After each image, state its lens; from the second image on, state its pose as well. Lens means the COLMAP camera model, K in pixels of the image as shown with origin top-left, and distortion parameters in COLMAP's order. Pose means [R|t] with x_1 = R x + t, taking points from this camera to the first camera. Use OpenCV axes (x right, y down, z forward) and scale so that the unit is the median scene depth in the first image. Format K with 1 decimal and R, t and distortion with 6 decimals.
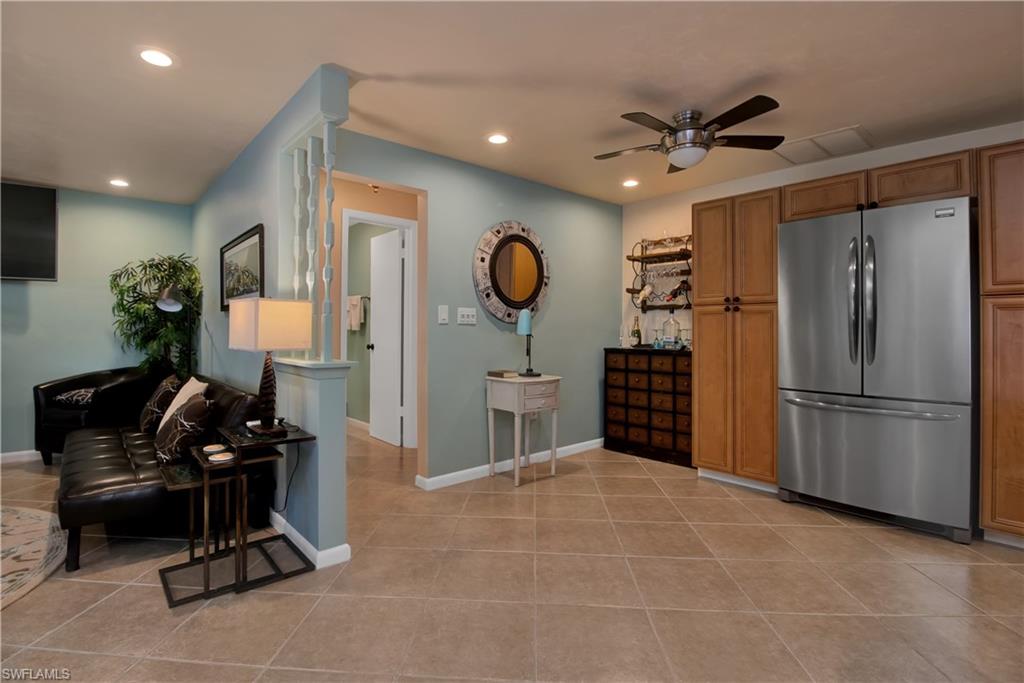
lens RADIAL K [[507.9, 0, 487.9], [0, 507.9, 324.6], [0, 0, 1]] dist [-0.005000, -0.000892]
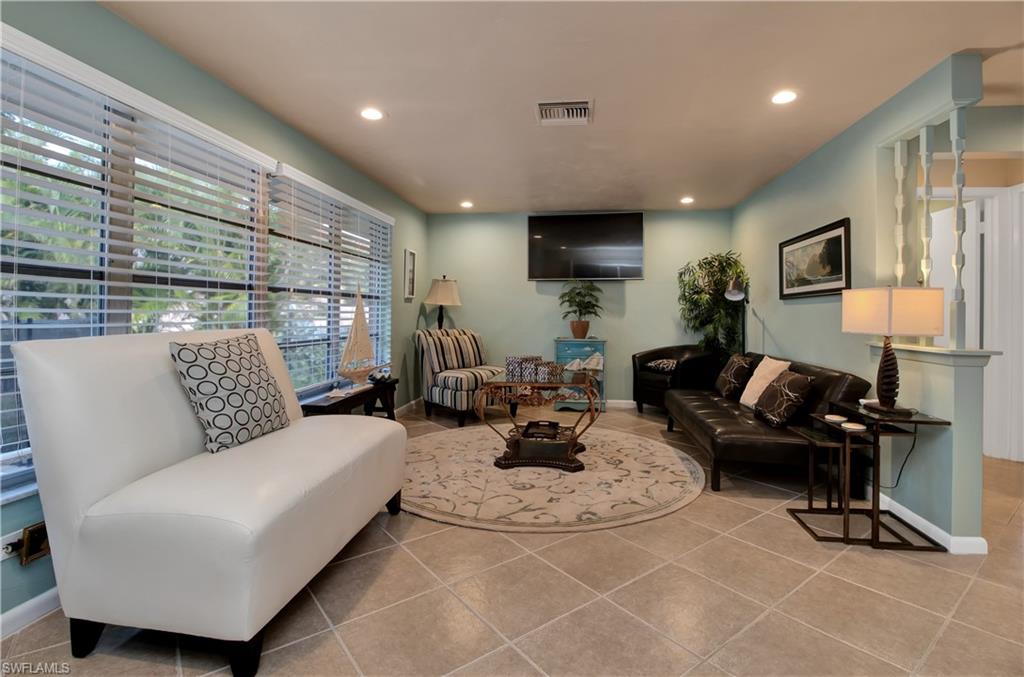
lens RADIAL K [[489.6, 0, 508.4], [0, 489.6, 312.7], [0, 0, 1]] dist [-0.014735, -0.000996]
pose [[0.674510, 0.002548, -0.738261, -0.213351], [0.000066, 0.999994, 0.003511, -0.000777], [0.738265, -0.002417, 0.674506, -0.285097]]
